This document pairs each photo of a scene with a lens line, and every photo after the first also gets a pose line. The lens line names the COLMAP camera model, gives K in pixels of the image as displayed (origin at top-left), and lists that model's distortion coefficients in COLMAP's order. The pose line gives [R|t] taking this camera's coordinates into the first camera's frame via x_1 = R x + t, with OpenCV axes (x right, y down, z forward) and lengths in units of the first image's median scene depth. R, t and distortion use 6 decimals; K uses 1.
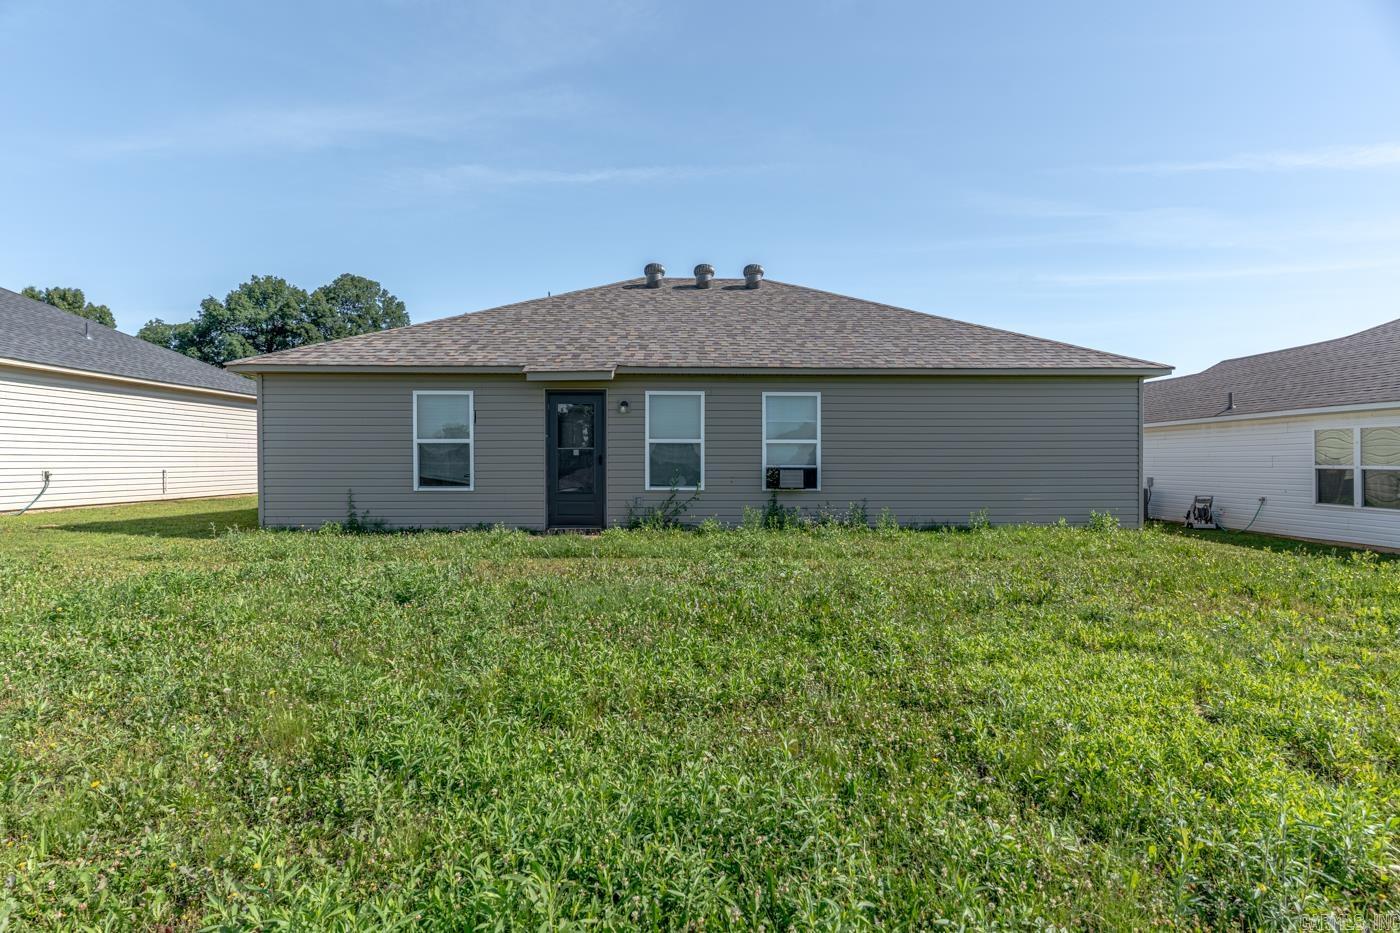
lens RADIAL K [[684.1, 0, 706.7], [0, 684.1, 462.9], [0, 0, 1]] dist [-0.002352, -0.000206]
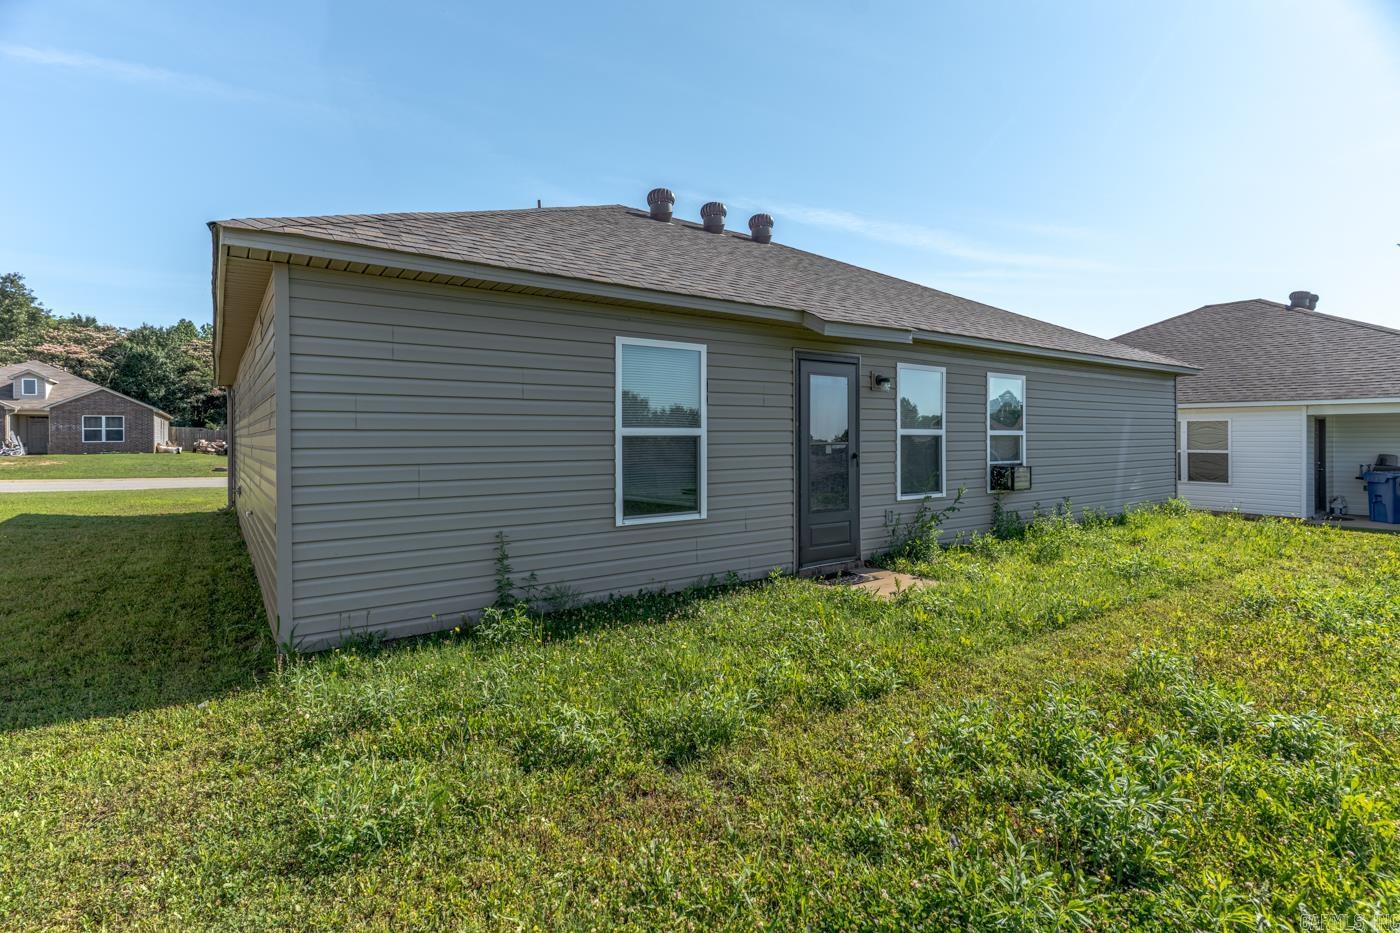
lens RADIAL K [[681.0, 0, 696.3], [0, 681.0, 444.9], [0, 0, 1]] dist [-0.001114, -0.001059]
pose [[0.826582, -0.009950, 0.562728, -0.665487], [0.011104, 0.999937, 0.001369, -0.021885], [-0.562707, 0.005117, 0.826641, 0.524587]]
